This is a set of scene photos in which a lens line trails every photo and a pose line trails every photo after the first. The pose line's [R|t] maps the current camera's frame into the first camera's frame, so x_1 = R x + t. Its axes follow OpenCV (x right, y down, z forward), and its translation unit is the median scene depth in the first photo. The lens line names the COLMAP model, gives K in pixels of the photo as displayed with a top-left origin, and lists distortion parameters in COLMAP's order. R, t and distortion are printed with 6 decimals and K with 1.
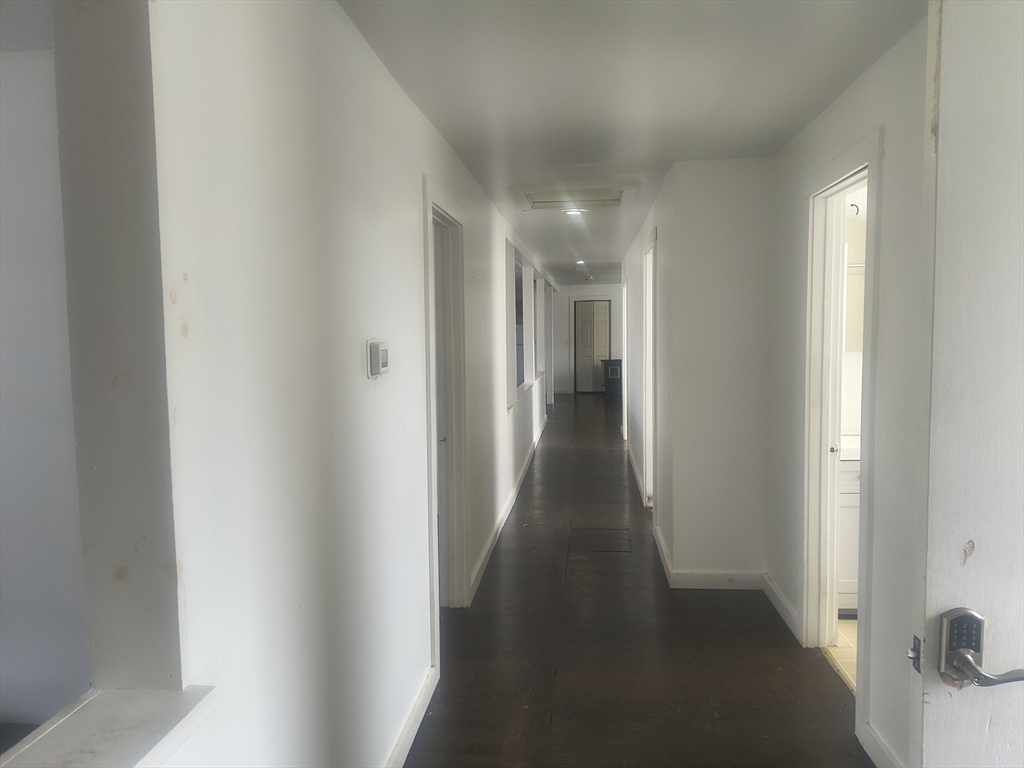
lens RADIAL K [[734.2, 0, 510.6], [0, 734.2, 383.5], [0, 0, 1]] dist [0.057433, -0.059315]
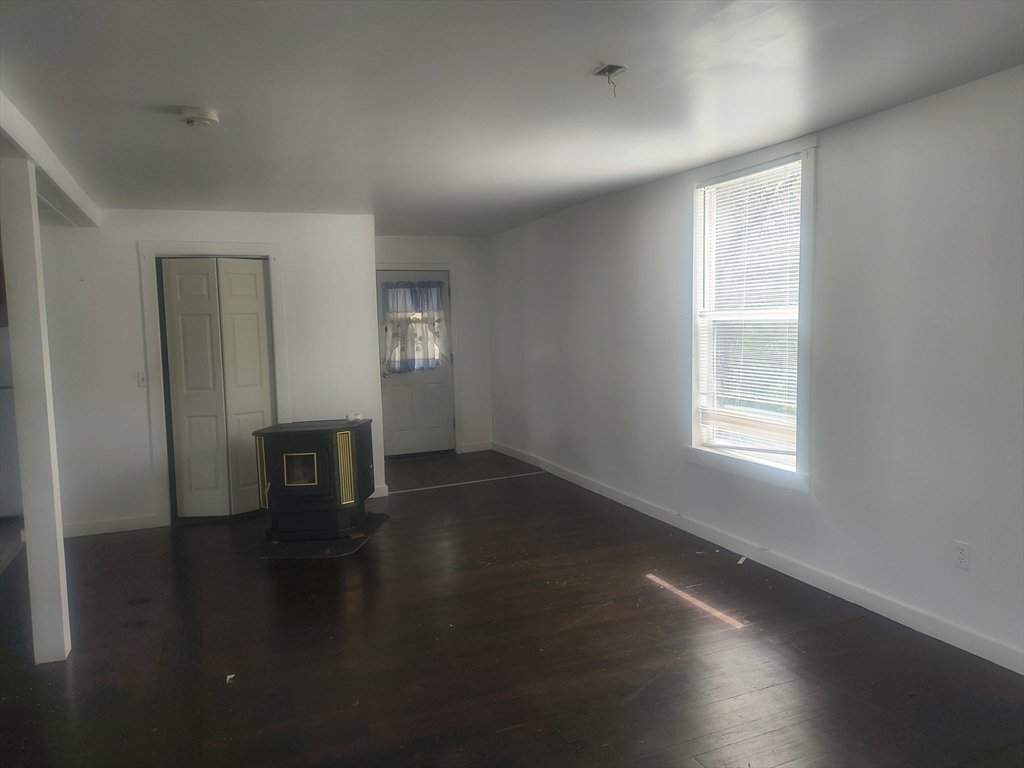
lens RADIAL K [[734.2, 0, 507.2], [0, 734.2, 383.3], [0, 0, 1]] dist [0.057433, -0.059315]
pose [[0.868400, -0.052391, 0.493088, 0.055701], [0.053875, 0.998485, 0.011207, -0.048784], [-0.492928, 0.016833, 0.869907, 0.624656]]
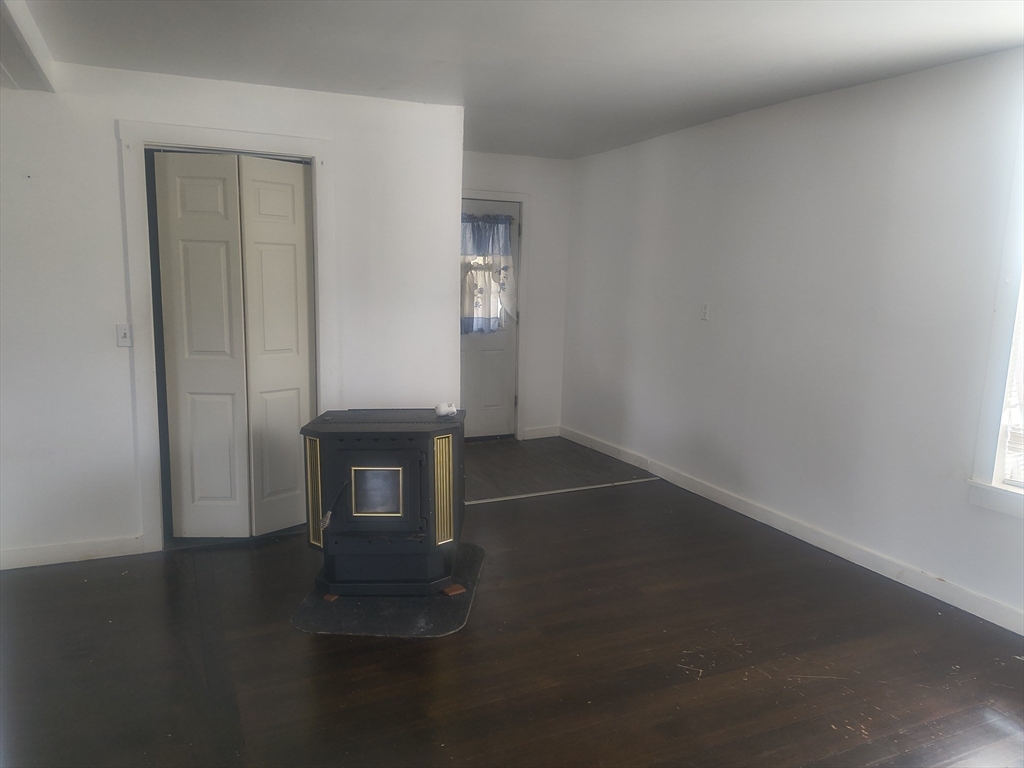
lens RADIAL K [[734.2, 0, 494.0], [0, 734.2, 396.7], [0, 0, 1]] dist [0.057433, -0.059315]
pose [[0.852837, -0.056369, 0.519126, 0.056083], [0.007381, 0.995358, 0.095955, -0.058302], [-0.522125, -0.078002, 0.849294, 0.752534]]
